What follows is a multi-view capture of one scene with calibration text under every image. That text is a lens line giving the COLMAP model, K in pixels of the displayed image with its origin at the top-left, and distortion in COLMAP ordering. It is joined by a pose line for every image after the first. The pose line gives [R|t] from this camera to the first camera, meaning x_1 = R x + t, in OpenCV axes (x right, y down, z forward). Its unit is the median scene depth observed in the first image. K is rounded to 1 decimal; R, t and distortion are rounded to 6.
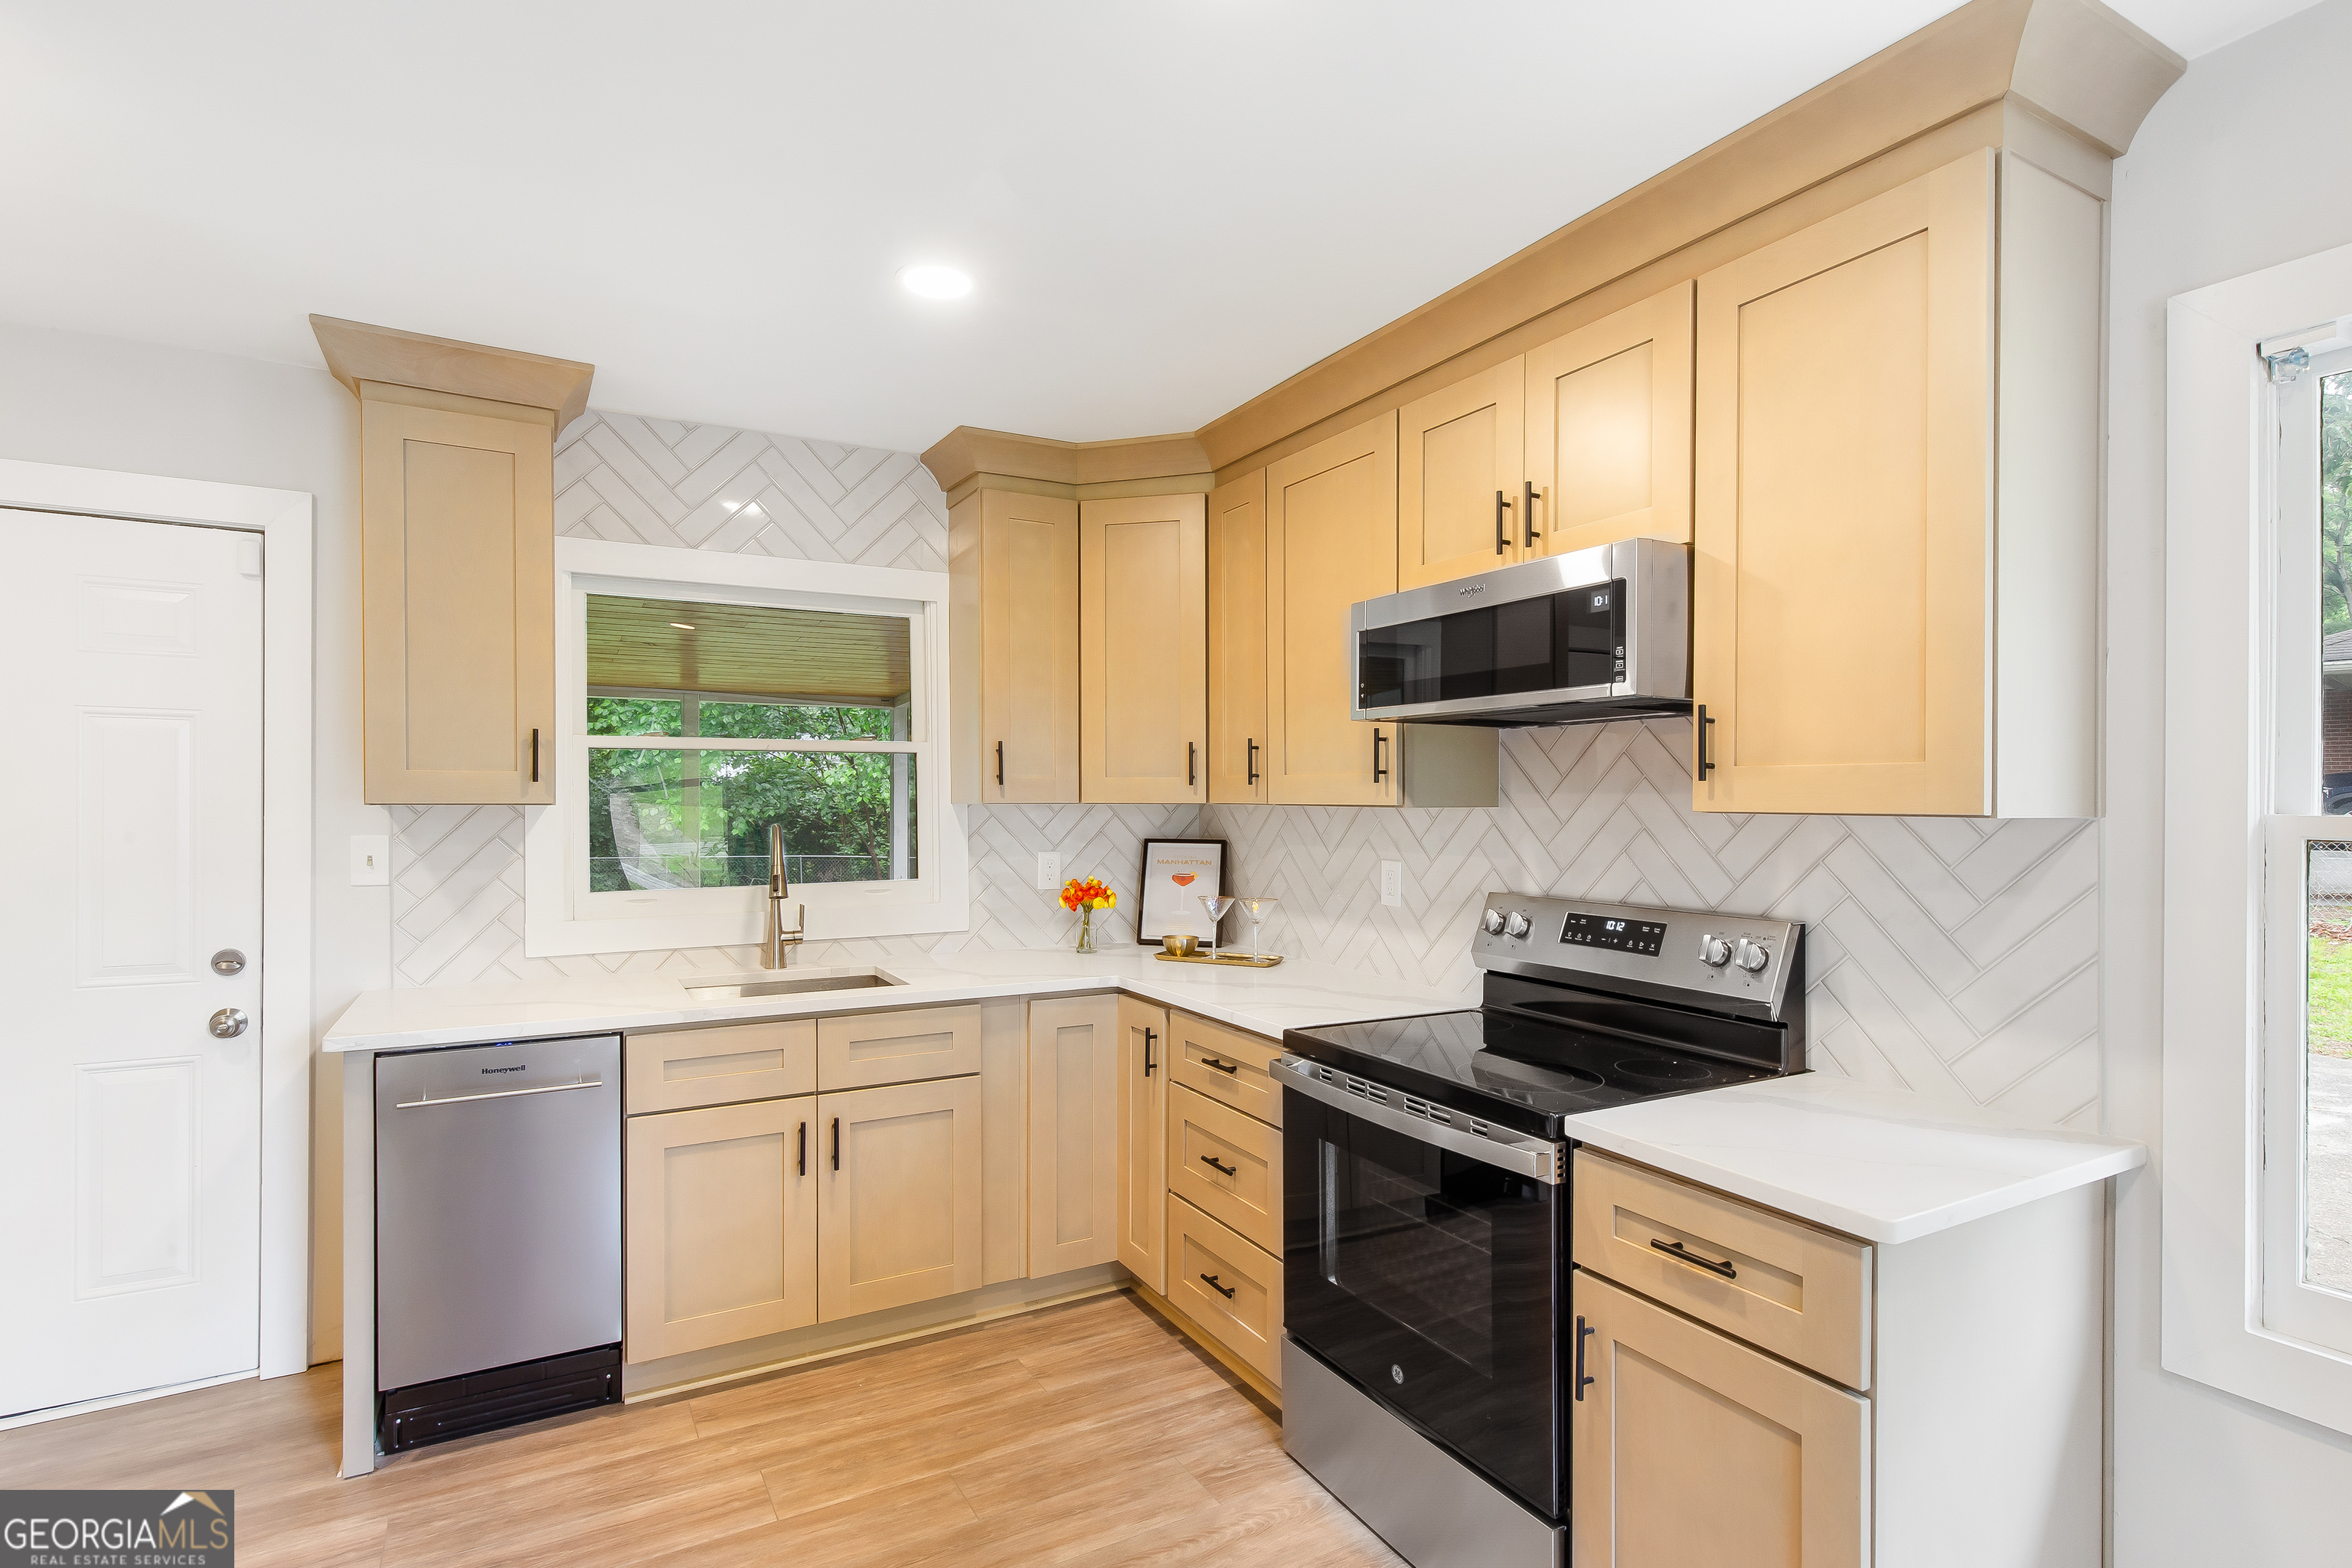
lens RADIAL K [[1146.4, 0, 1177.8], [0, 1146.4, 798.0], [0, 0, 1]] dist [0.002926, -0.000176]
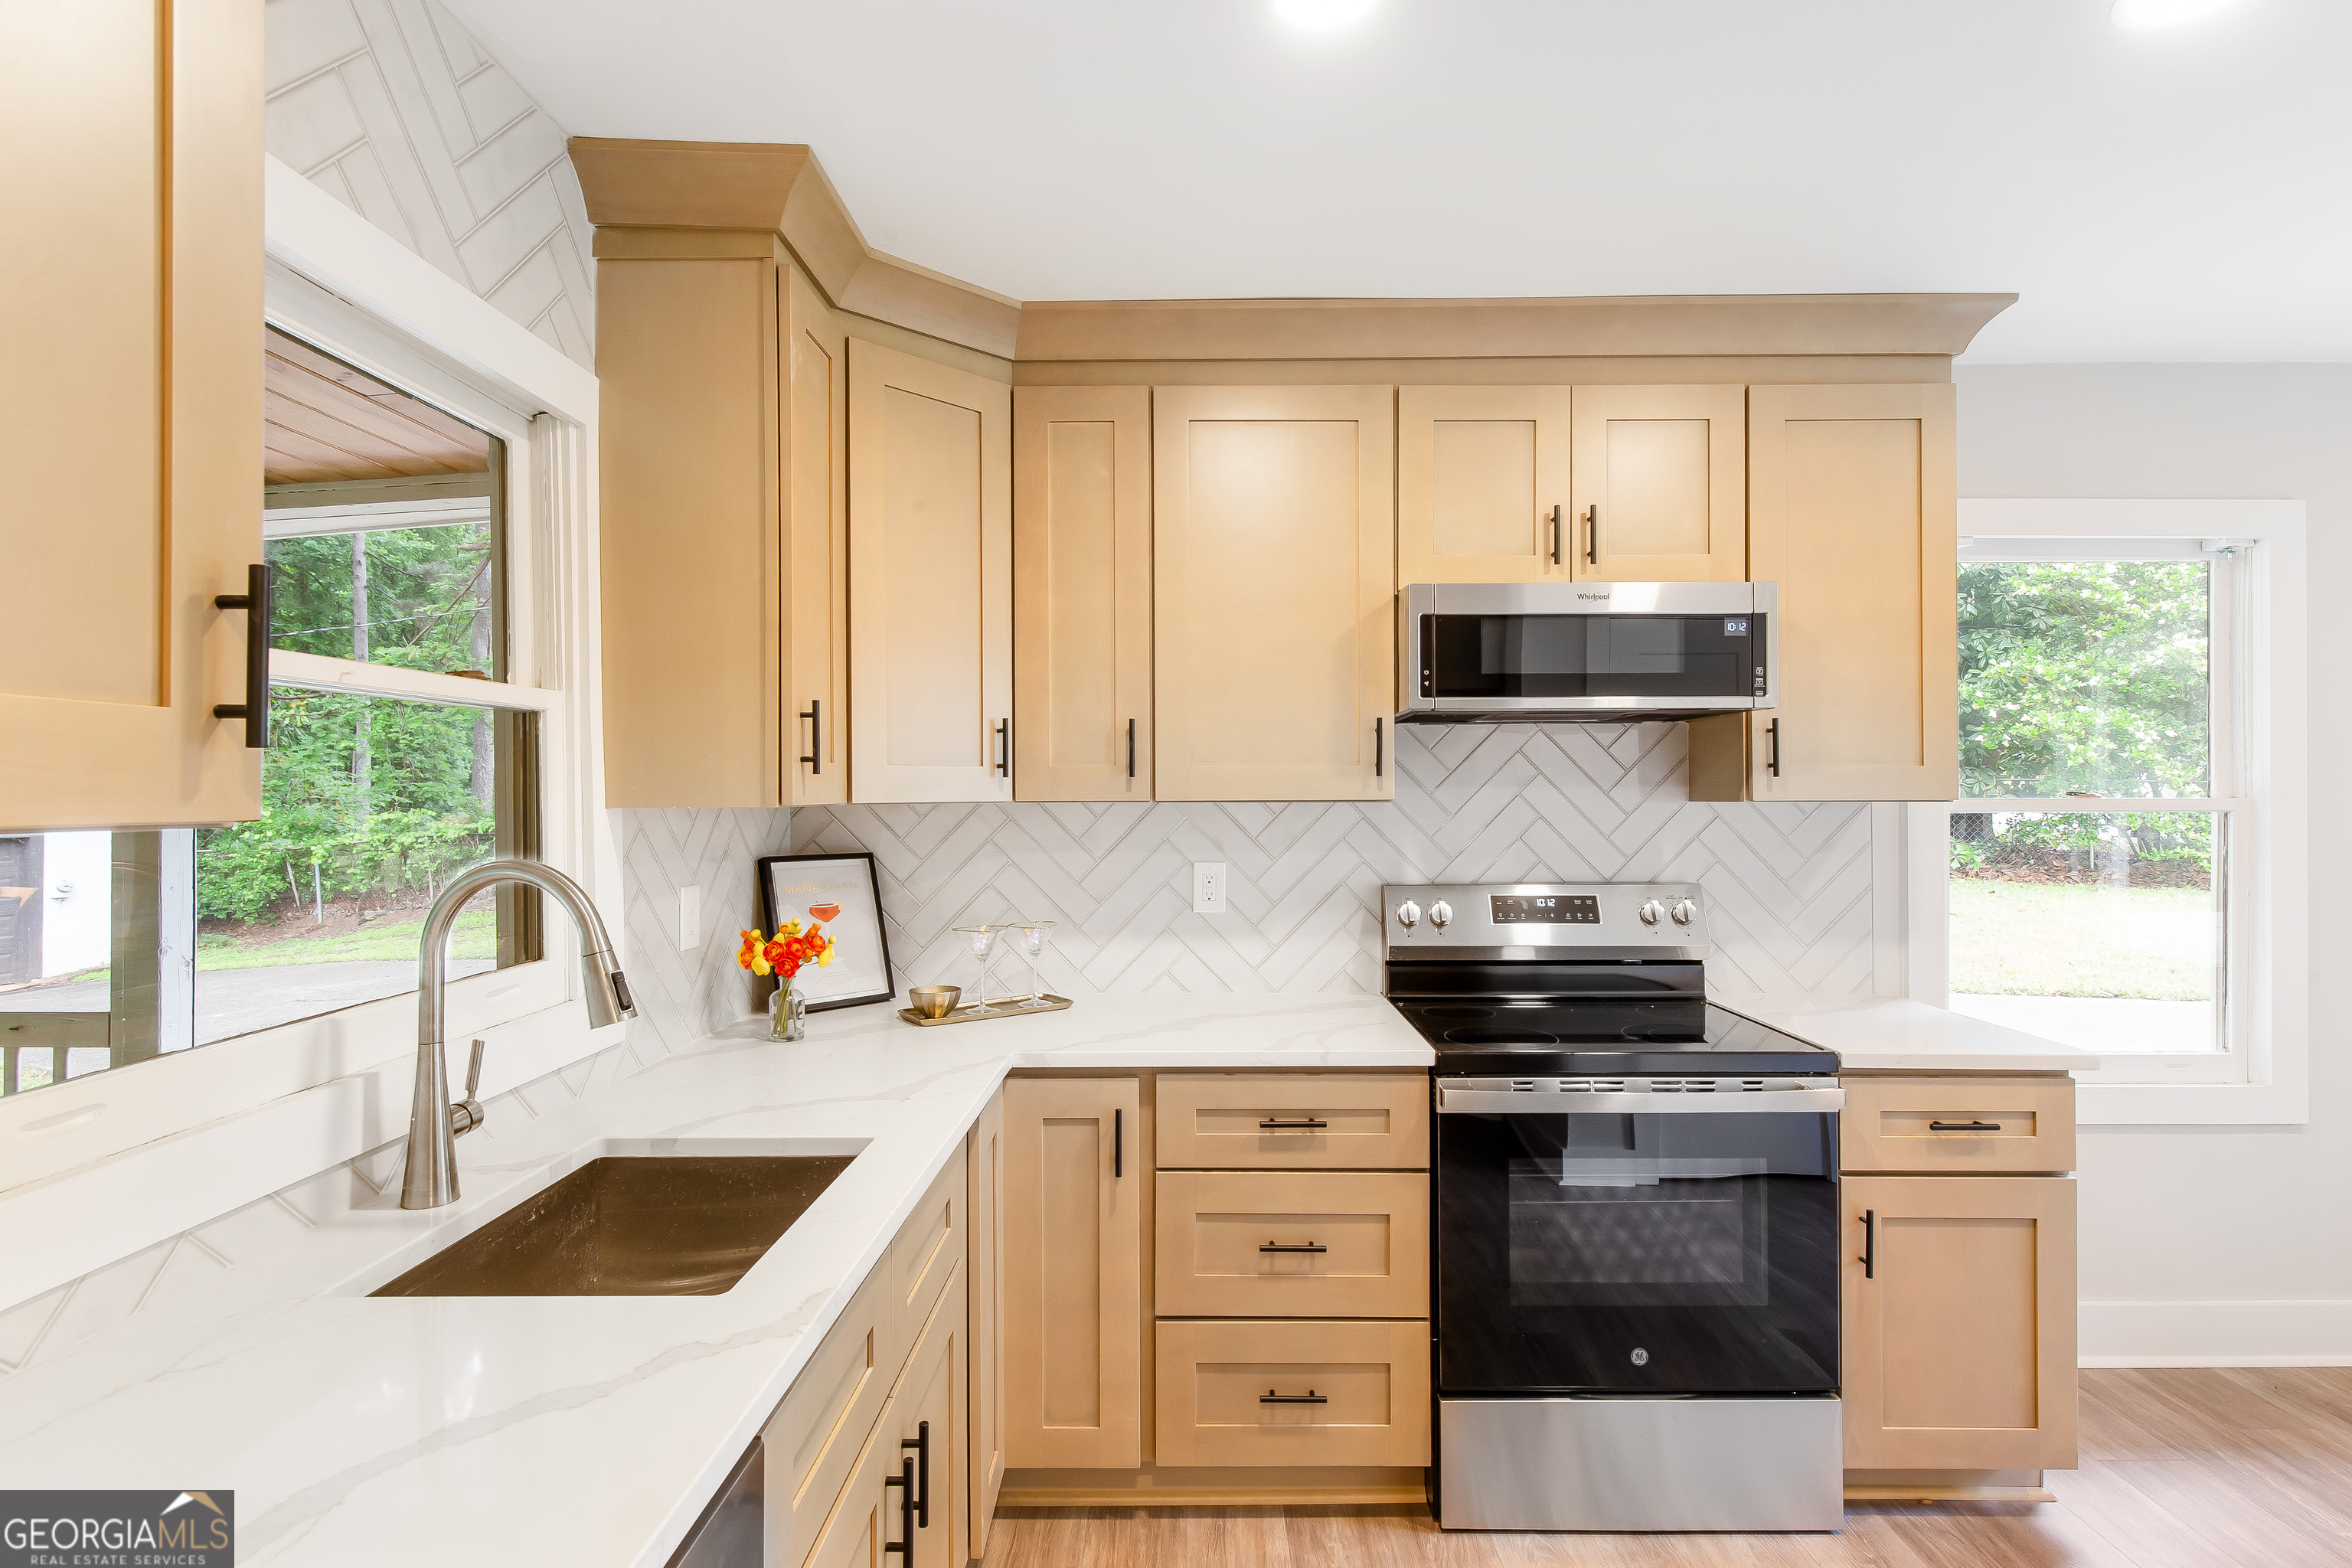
lens RADIAL K [[1146.4, 0, 1180.8], [0, 1146.4, 780.1], [0, 0, 1]] dist [0.002926, -0.000176]
pose [[0.493654, 0.005453, 0.869641, -0.714123], [0.005570, 0.999940, -0.009432, -0.002196], [-0.869640, 0.009500, 0.493594, 0.672663]]
